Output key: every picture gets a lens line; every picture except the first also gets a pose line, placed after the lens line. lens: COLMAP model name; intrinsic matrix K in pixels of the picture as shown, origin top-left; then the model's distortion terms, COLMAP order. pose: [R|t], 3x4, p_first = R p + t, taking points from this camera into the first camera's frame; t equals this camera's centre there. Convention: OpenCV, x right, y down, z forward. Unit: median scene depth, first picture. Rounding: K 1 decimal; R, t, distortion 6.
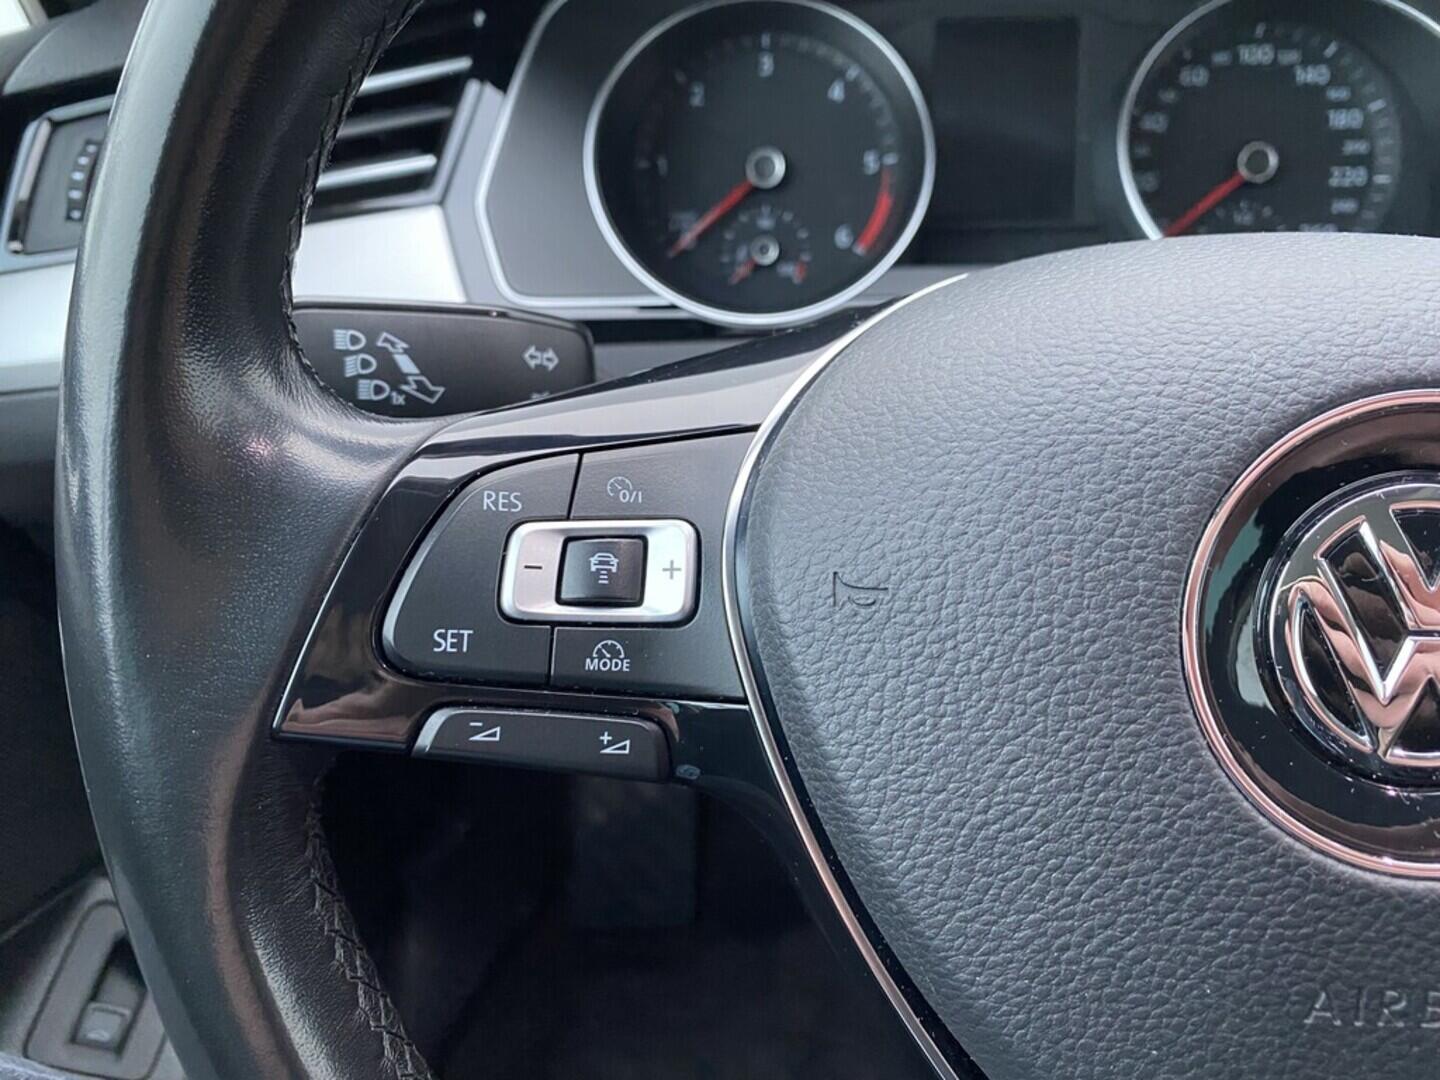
lens RADIAL K [[1095.8, 0, 718.7], [0, 1095.8, 556.7], [0, 0, 1]] dist [0.009661, 0.000811]
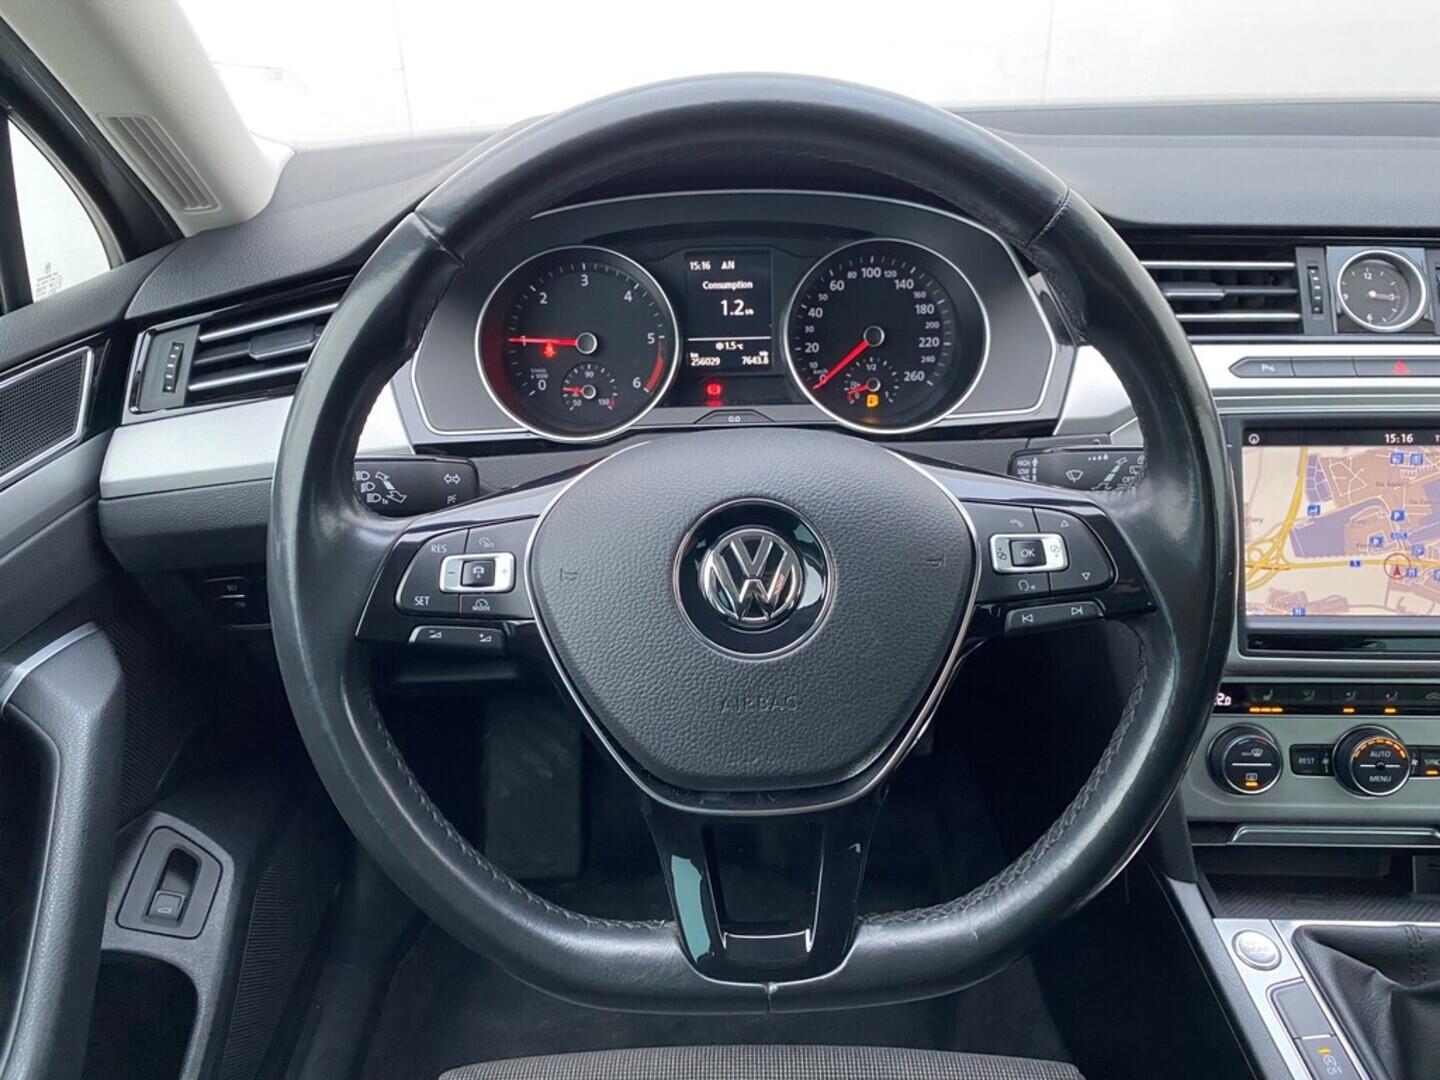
lens RADIAL K [[1043.0, 0, 755.9], [0, 1043.0, 524.8], [0, 0, 1]] dist [0.001573, 0.000097]
pose [[0.992481, -0.036688, 0.116768, 0.197009], [0.043667, 0.997374, -0.057782, 0.053590], [-0.114341, 0.062446, 0.991477, -1.159290]]
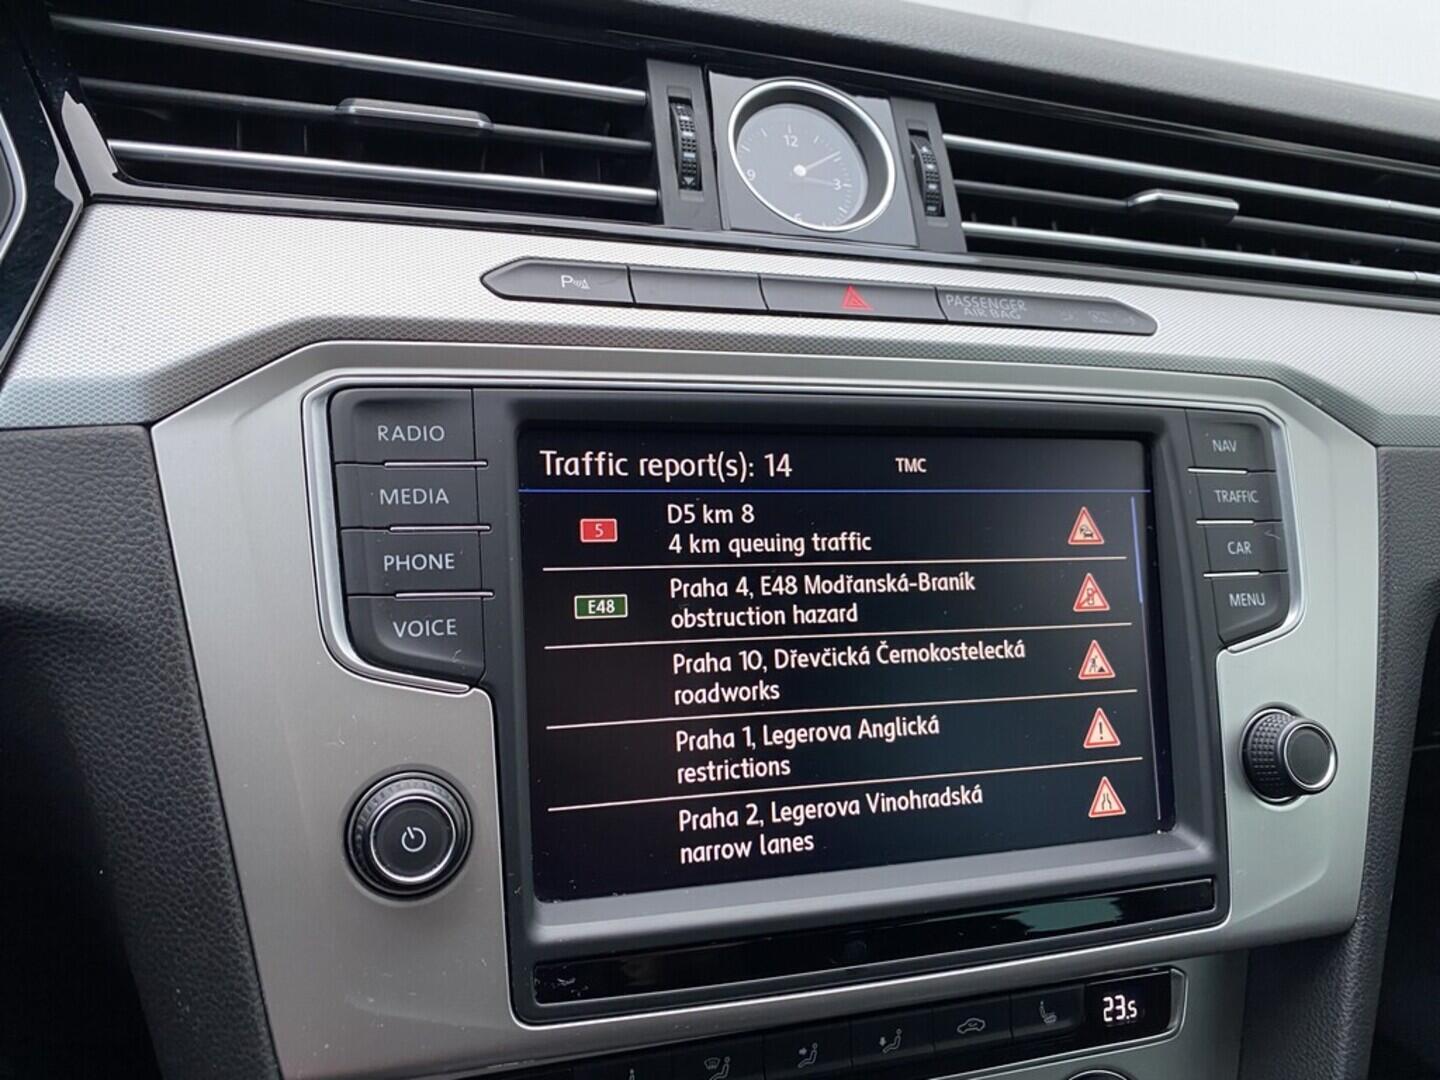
lens RADIAL K [[1095.8, 0, 718.7], [0, 1095.8, 556.7], [0, 0, 1]] dist [0.009661, 0.000811]
pose [[0.882948, -0.021033, 0.469000, 1.419804], [0.106918, 0.981753, -0.157257, 0.039701], [-0.457135, 0.188994, 0.869085, 0.302538]]
